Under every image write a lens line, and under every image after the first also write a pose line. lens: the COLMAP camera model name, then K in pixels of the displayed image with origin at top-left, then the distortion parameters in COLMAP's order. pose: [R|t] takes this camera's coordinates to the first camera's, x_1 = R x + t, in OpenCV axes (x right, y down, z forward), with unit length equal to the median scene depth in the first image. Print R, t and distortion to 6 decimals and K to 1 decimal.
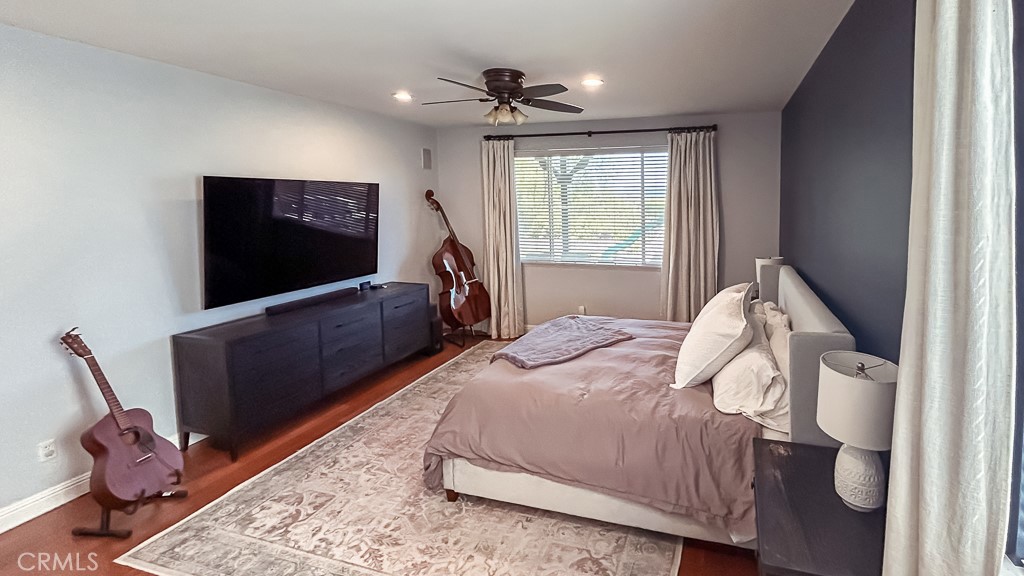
lens RADIAL K [[433.8, 0, 599.8], [0, 433.8, 318.8], [0, 0, 1]] dist [-0.000729, -0.000016]
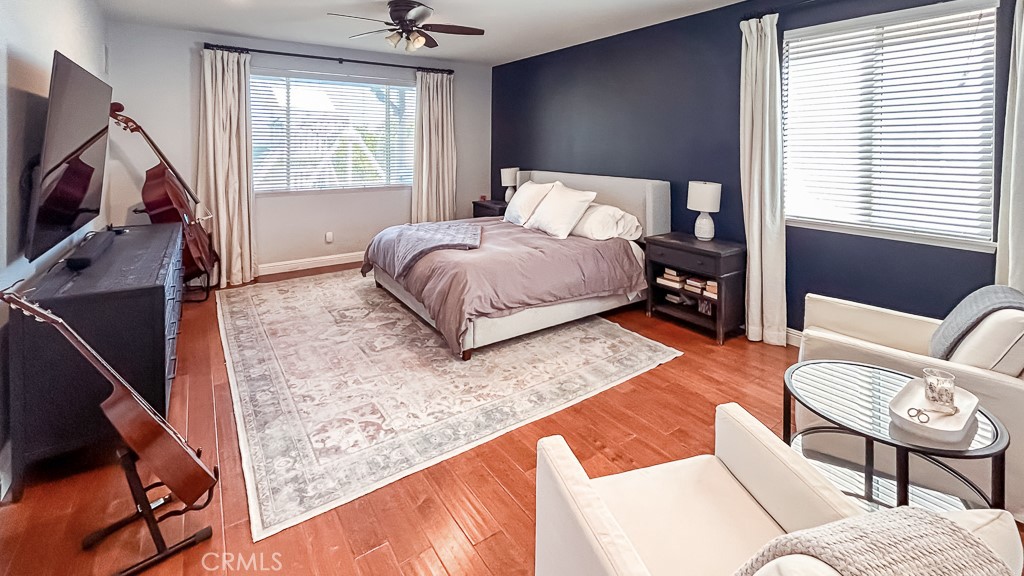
lens RADIAL K [[440.9, 0, 495.7], [0, 440.9, 260.6], [0, 0, 1]] dist [-0.000283, -0.000091]
pose [[0.660851, -0.182184, 0.728070, -0.867004], [0.186939, 0.979473, 0.075413, 0.050155], [-0.726863, 0.086268, 0.681343, 0.055801]]
